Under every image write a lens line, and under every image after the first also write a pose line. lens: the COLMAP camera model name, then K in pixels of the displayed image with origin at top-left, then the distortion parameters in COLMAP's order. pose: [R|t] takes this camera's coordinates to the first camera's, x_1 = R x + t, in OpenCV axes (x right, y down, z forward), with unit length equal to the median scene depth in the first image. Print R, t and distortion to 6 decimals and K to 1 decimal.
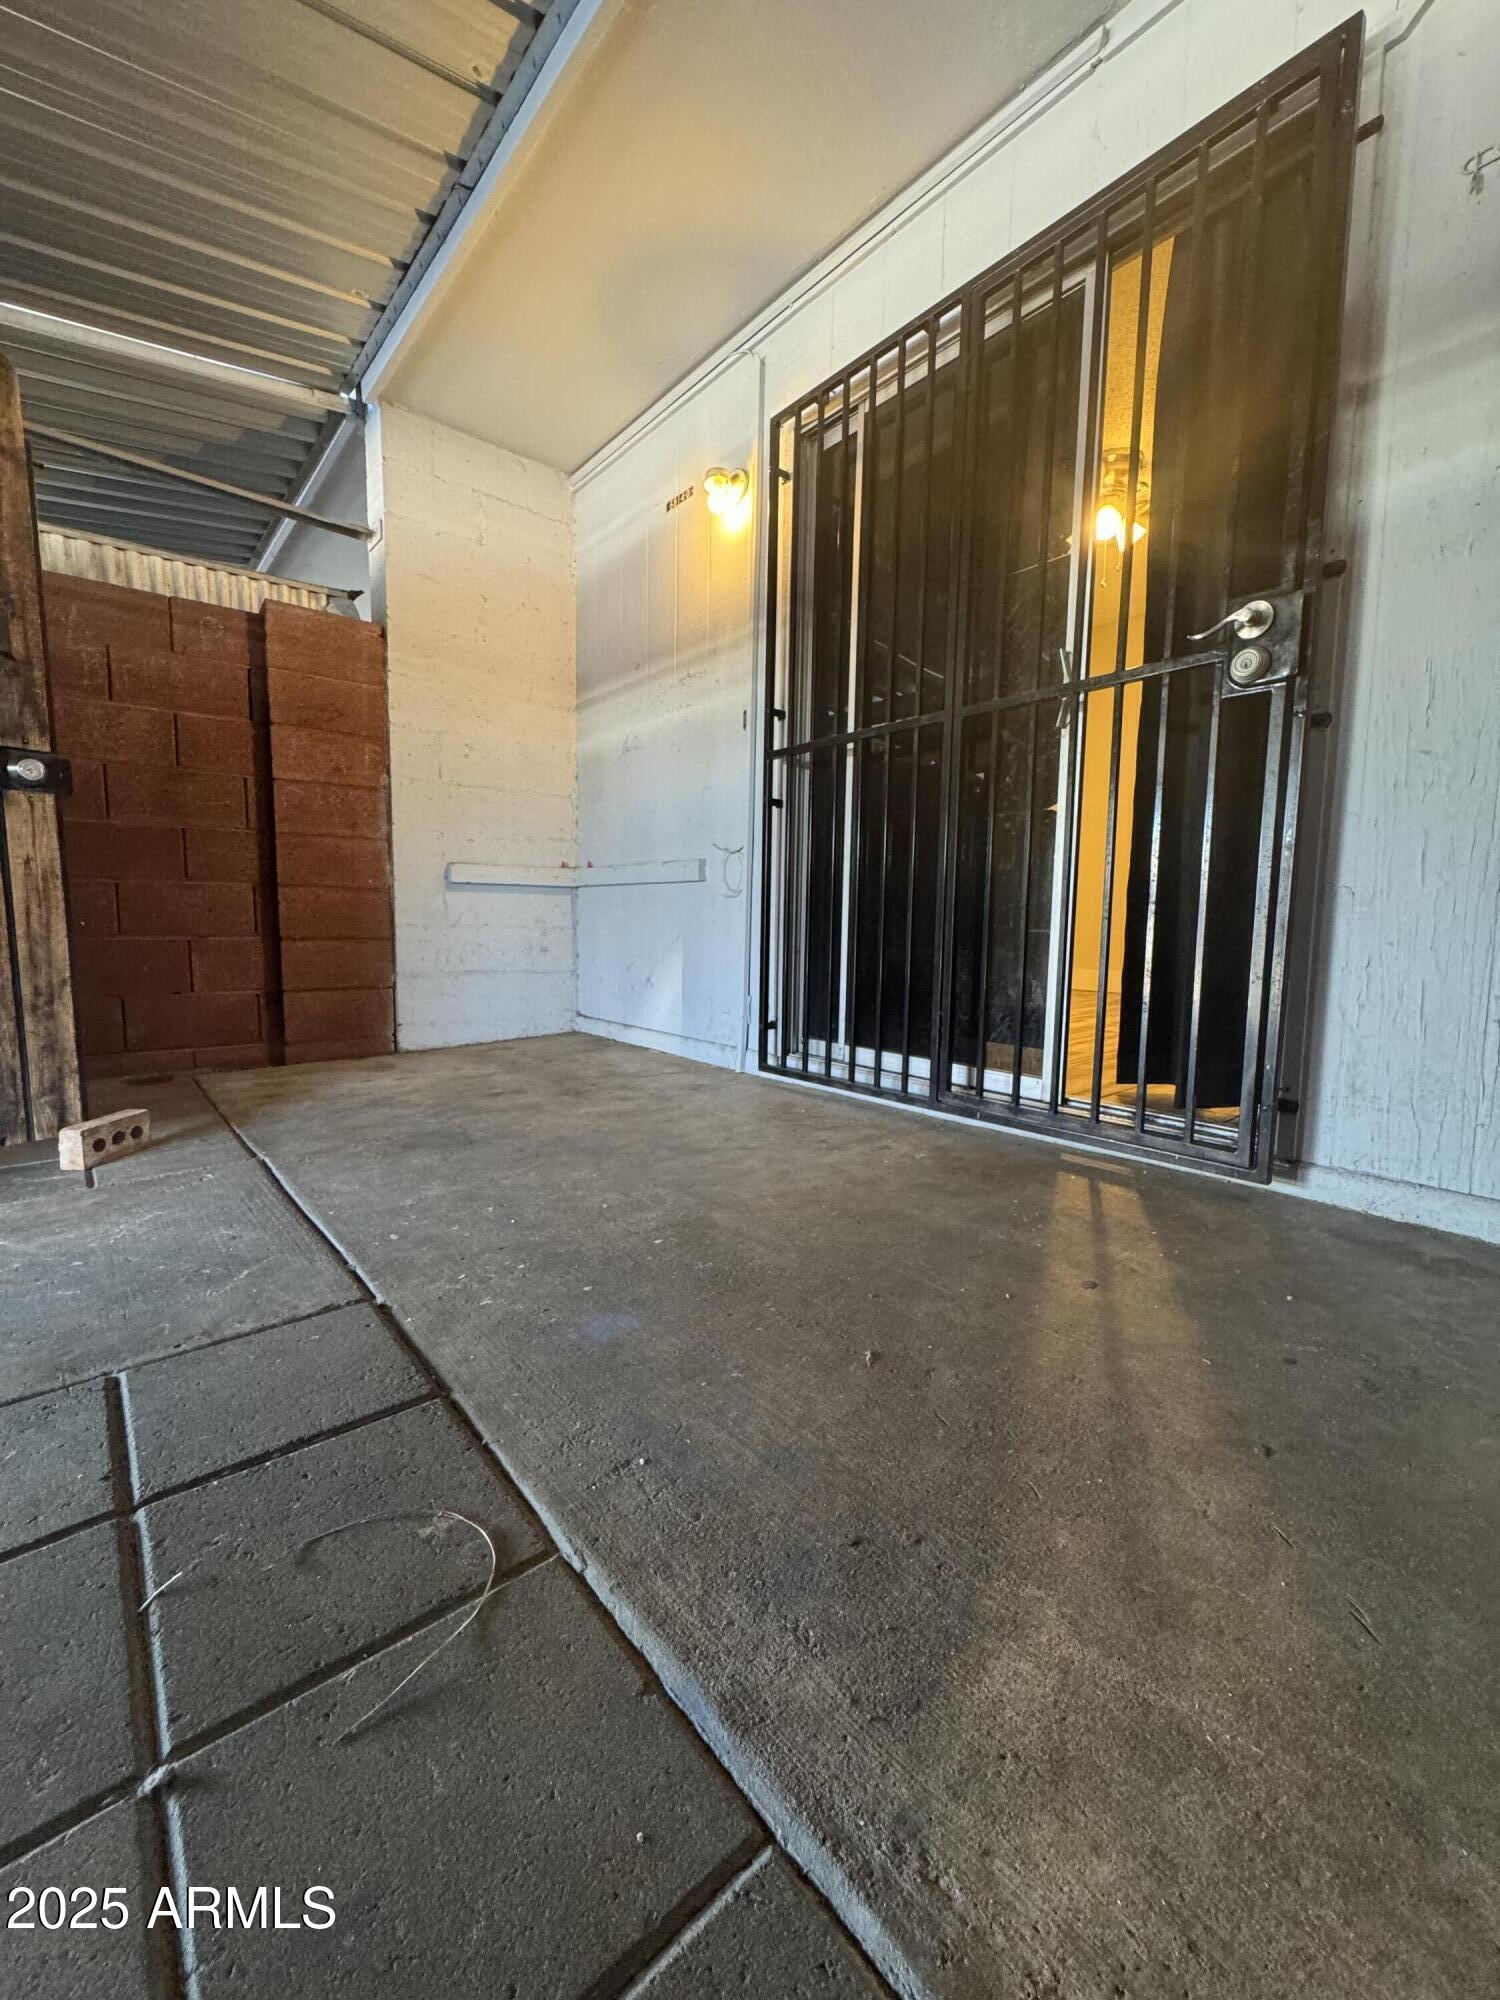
lens RADIAL K [[811.9, 0, 750.7], [0, 811.9, 998.1], [0, 0, 1]] dist [-0.000855, -0.000099]
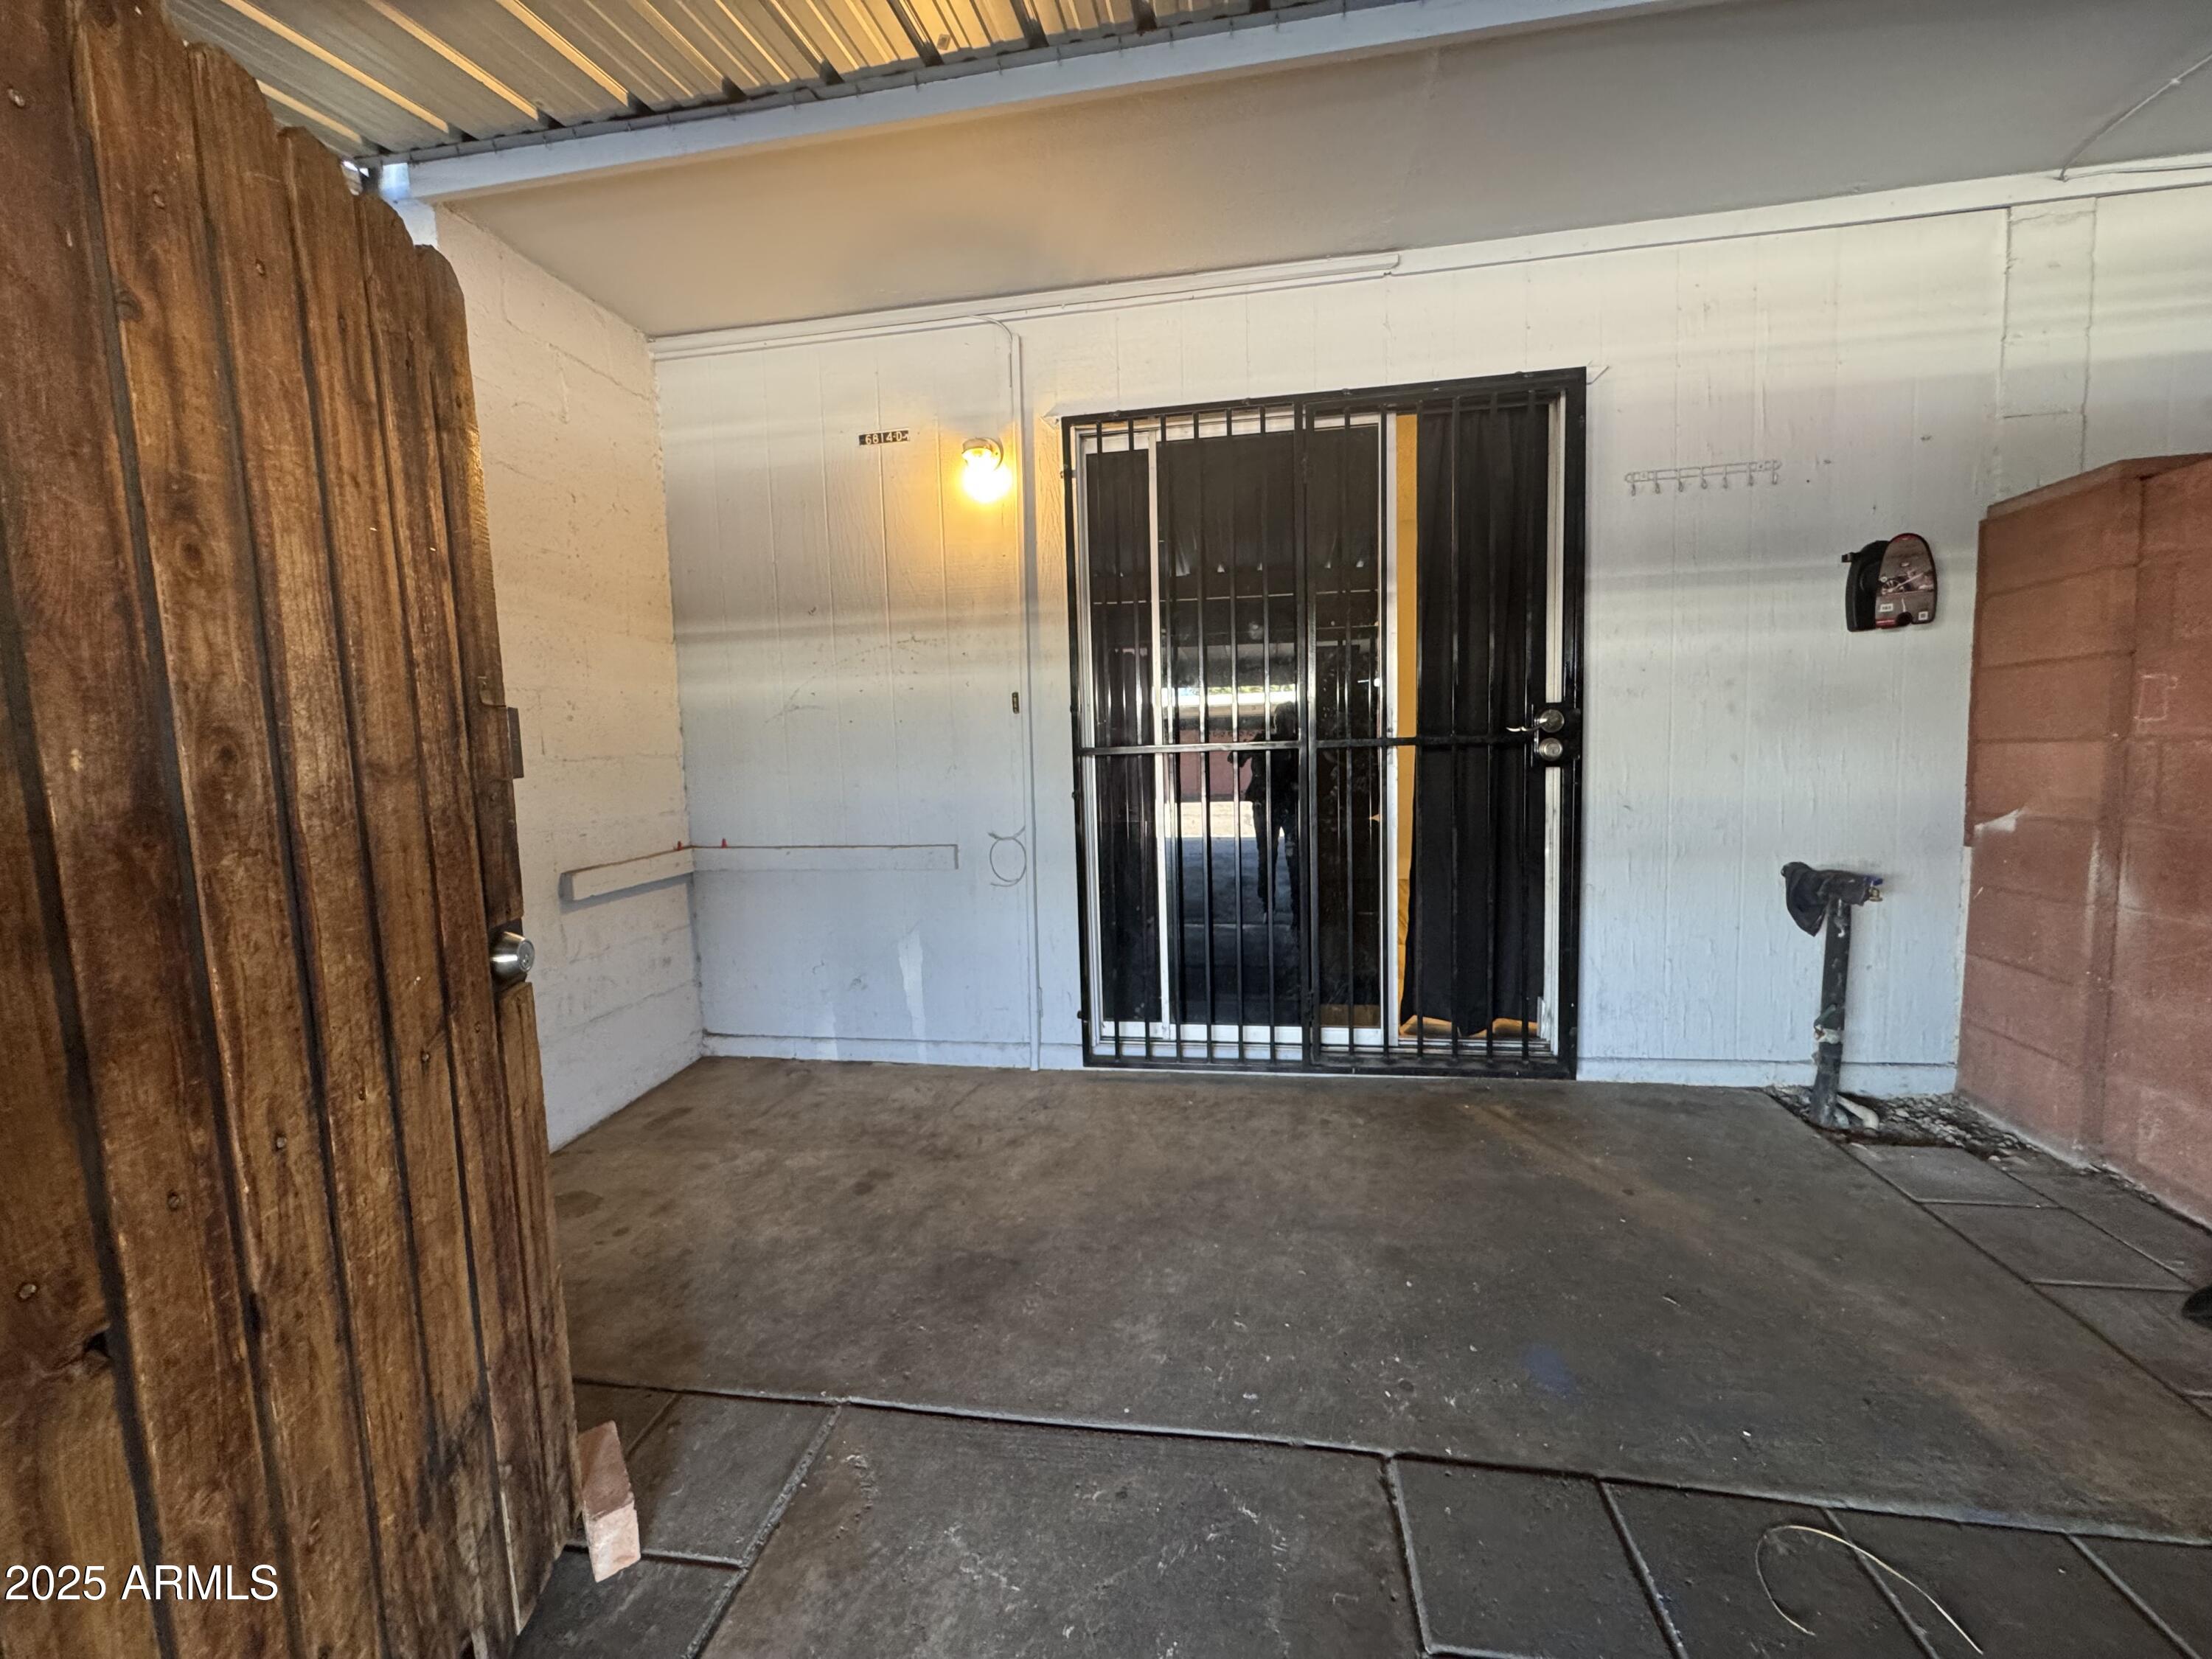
lens RADIAL K [[898.0, 0, 1111.4], [0, 898.0, 820.4], [0, 0, 1]] dist [-0.000855, -0.000099]
pose [[0.760252, -0.093740, 0.642829, -0.688807], [0.102452, 0.994452, 0.023849, -0.248674], [-0.641498, 0.047728, 0.765638, 0.149266]]
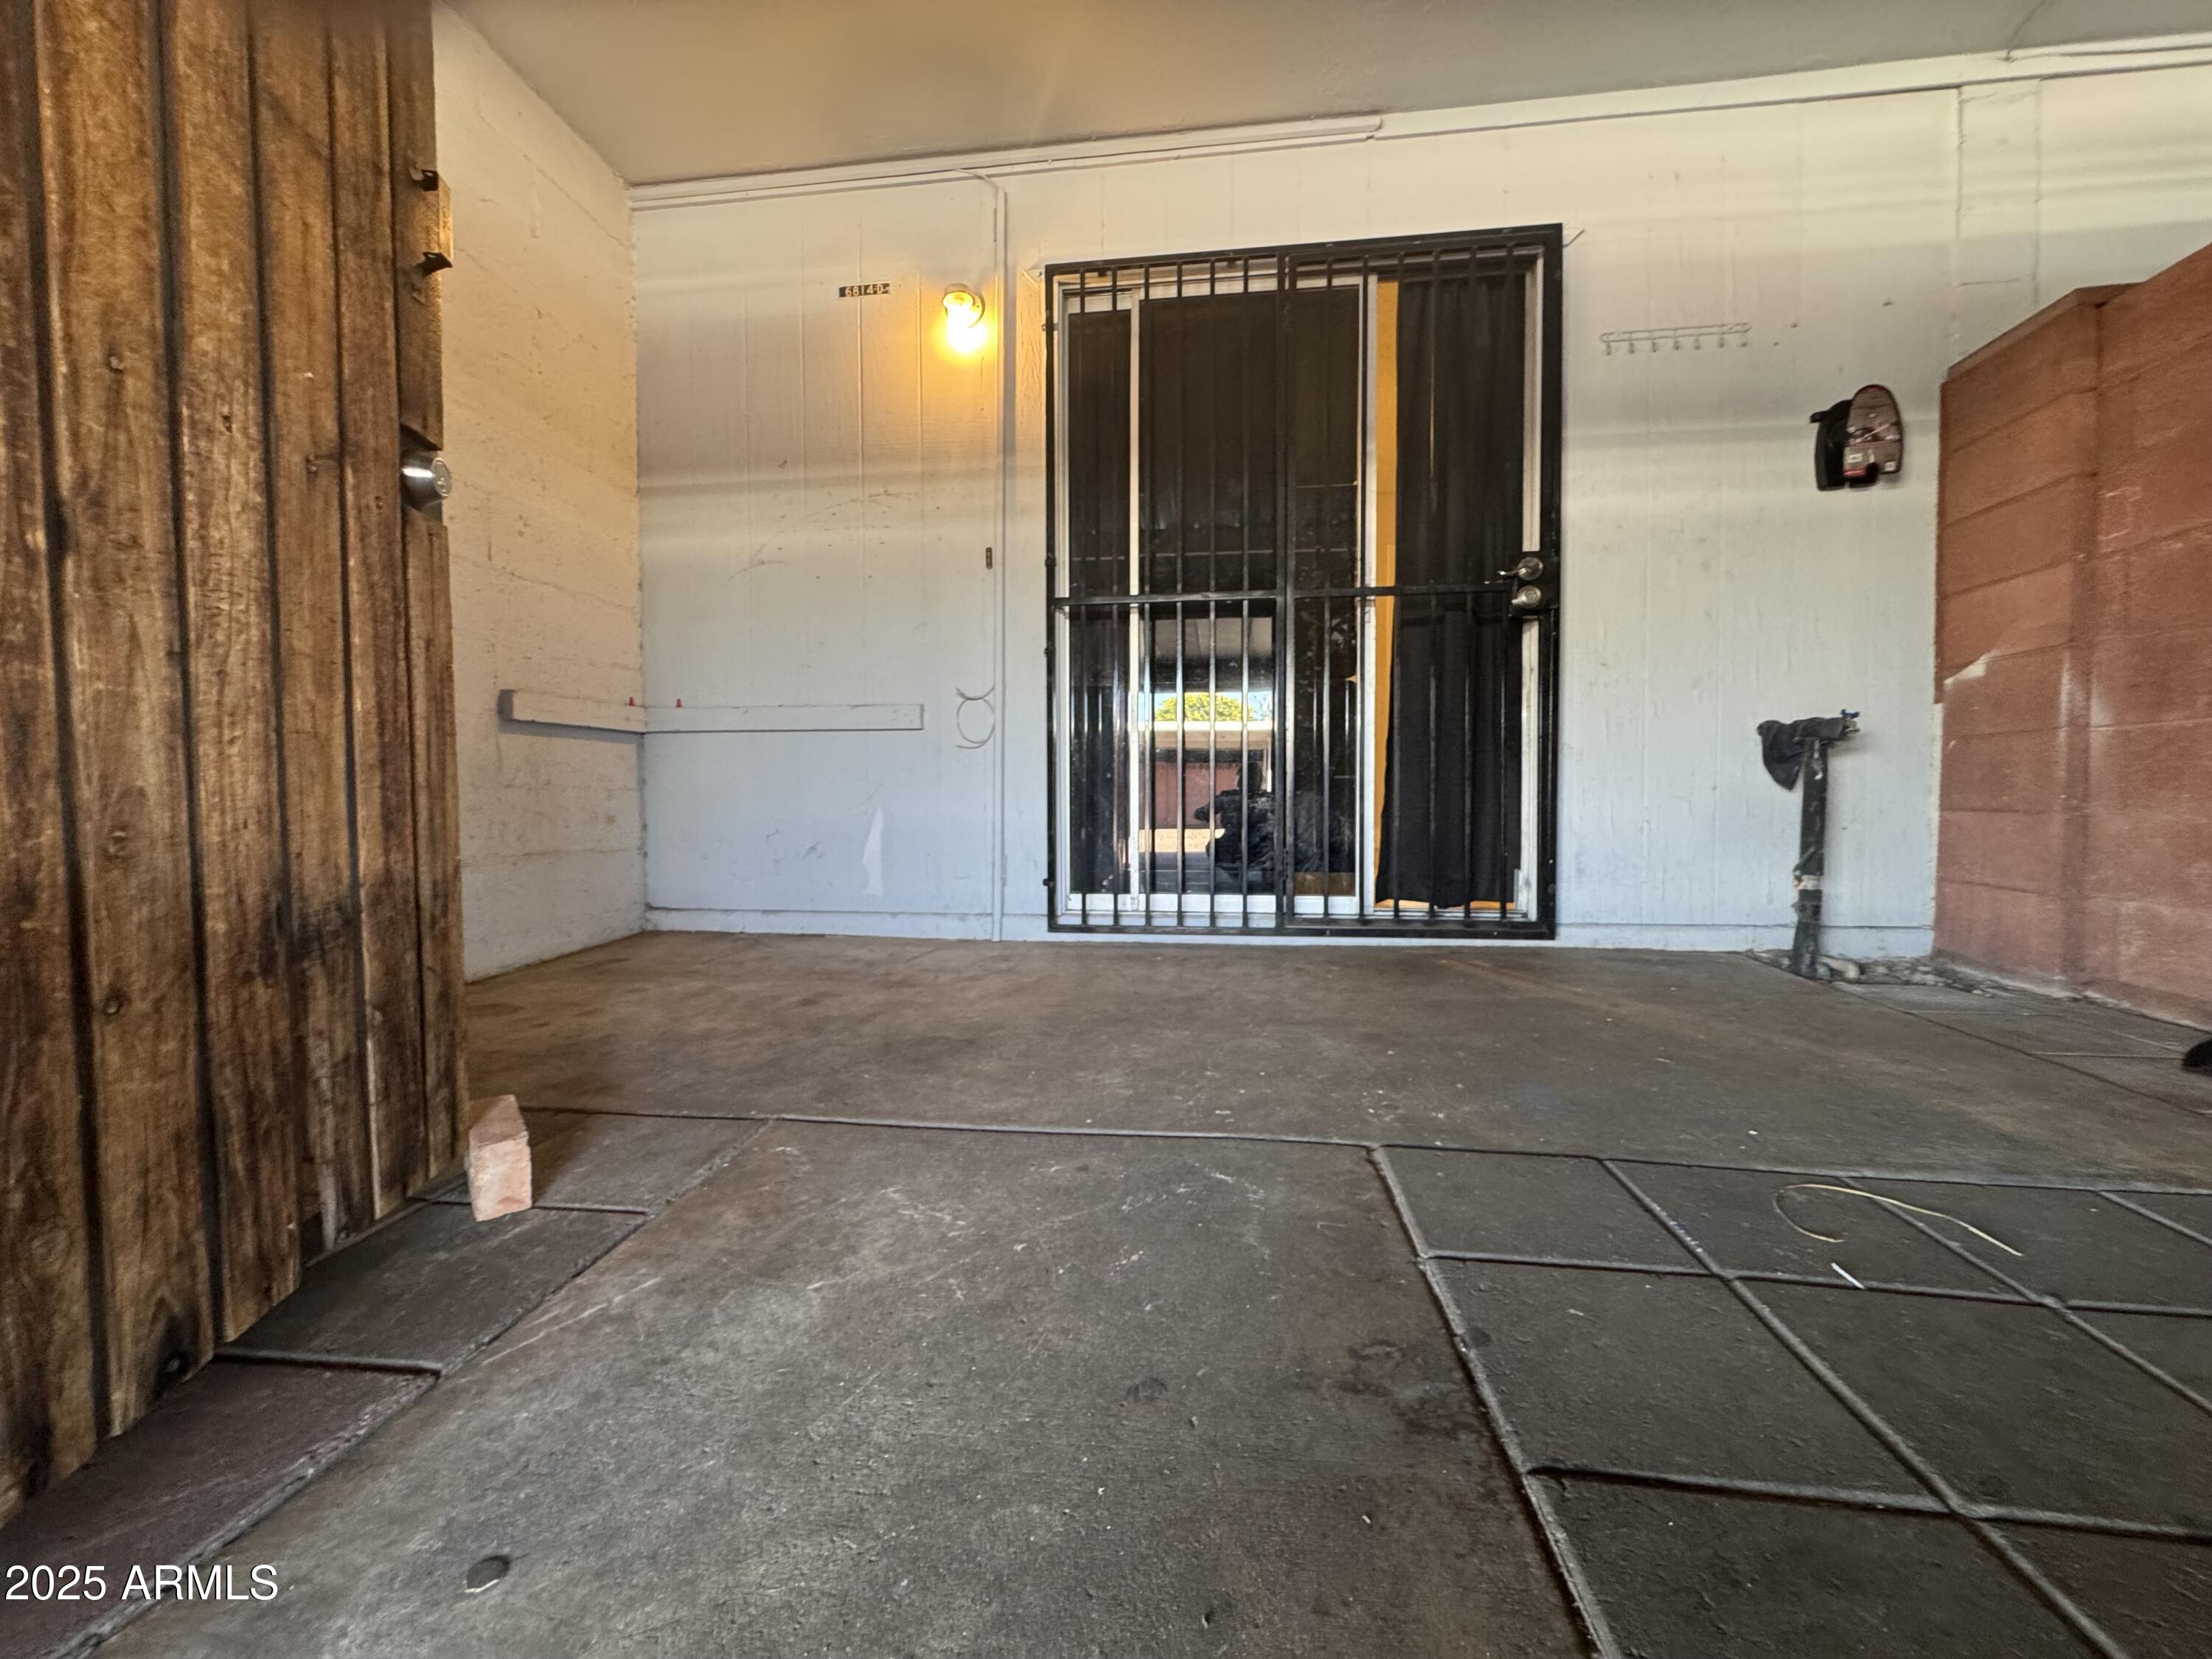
lens RADIAL K [[898.0, 0, 1112.9], [0, 898.0, 821.0], [0, 0, 1]] dist [-0.000855, -0.000099]
pose [[0.737234, -0.035800, 0.674689, -0.684793], [0.076574, 0.996588, -0.030793, -0.000870], [-0.671284, 0.074365, 0.737460, 0.194195]]
